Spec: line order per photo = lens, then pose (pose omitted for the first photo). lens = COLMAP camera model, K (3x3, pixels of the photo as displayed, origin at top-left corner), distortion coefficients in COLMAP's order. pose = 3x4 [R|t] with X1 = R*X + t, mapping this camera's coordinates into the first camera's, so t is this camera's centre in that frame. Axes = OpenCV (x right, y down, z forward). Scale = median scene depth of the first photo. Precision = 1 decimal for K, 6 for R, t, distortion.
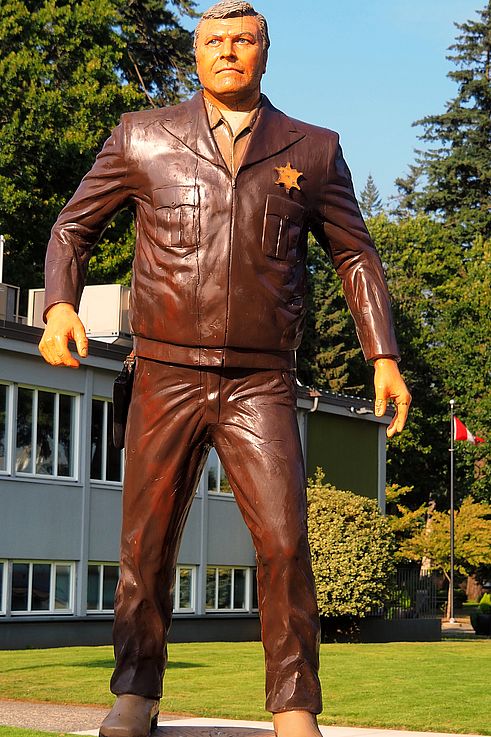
lens RADIAL K [[1855.6, 0, 245.5], [0, 1855.6, 368.5], [0, 0, 1]] dist [0.018134, -0.375405]
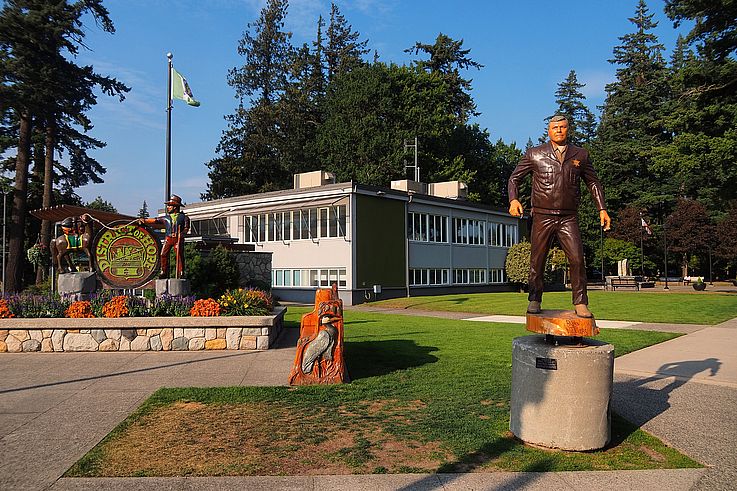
lens RADIAL K [[608.2, 0, 368.5], [0, 608.2, 245.5], [0, 0, 1]] dist [-0.001689, 0.001608]
pose [[0.982058, -0.033437, -0.185592, -0.159790], [0.045404, 0.997128, 0.060609, -0.029199], [0.183032, -0.067948, 0.980756, -0.280253]]
